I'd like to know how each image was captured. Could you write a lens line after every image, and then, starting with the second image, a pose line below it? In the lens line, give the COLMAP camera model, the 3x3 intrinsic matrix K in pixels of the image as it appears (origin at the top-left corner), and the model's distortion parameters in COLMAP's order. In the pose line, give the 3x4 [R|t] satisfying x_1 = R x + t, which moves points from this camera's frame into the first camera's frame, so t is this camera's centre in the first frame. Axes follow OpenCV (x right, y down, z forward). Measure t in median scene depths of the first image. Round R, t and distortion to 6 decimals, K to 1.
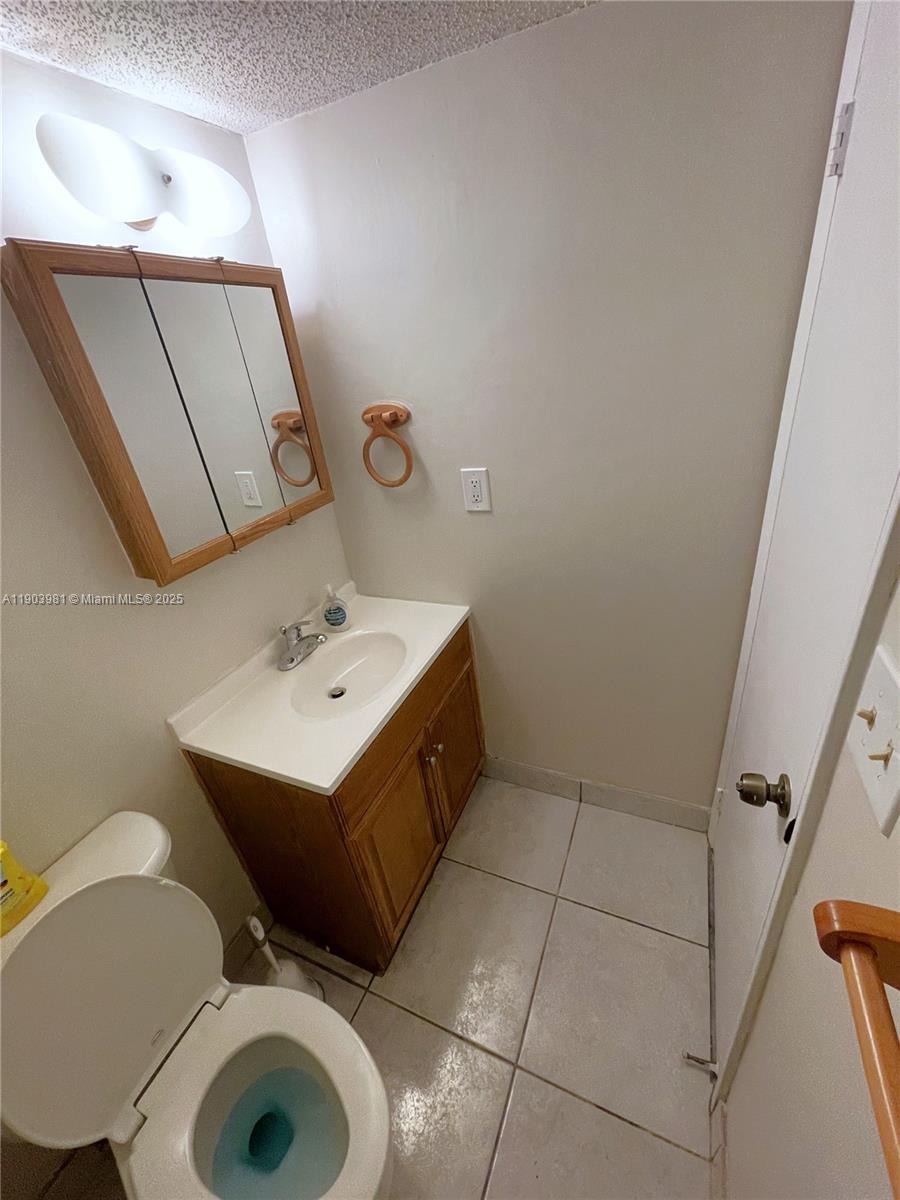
lens RADIAL K [[483.4, 0, 450.0], [0, 483.4, 600.0], [0, 0, 1]] dist [-0.000272, 0.000021]
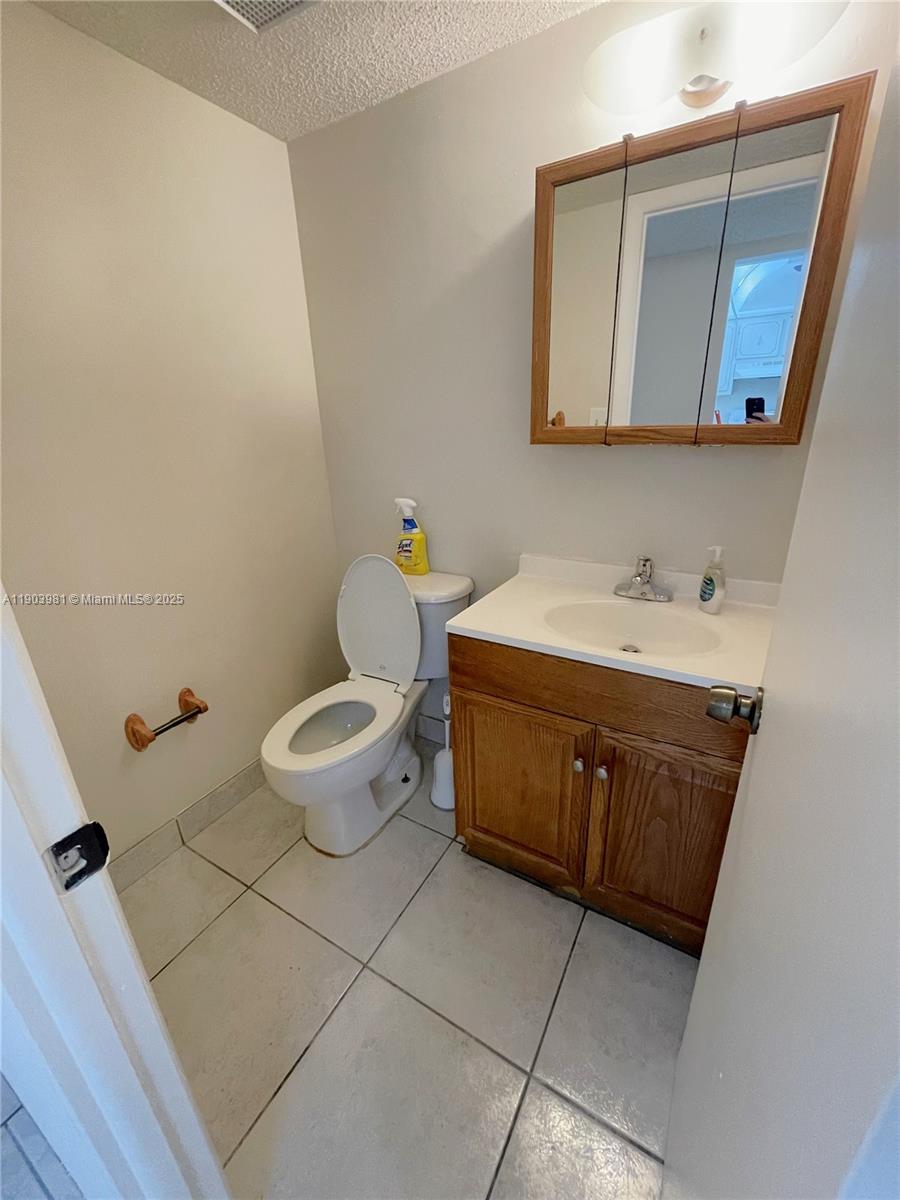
lens RADIAL K [[483.4, 0, 450.0], [0, 483.4, 600.0], [0, 0, 1]] dist [-0.000272, 0.000021]
pose [[-0.111241, 0.459765, -0.881046, 0.611033], [-0.417017, 0.783124, 0.461318, -0.166949], [0.902066, 0.418728, 0.104614, 0.681178]]
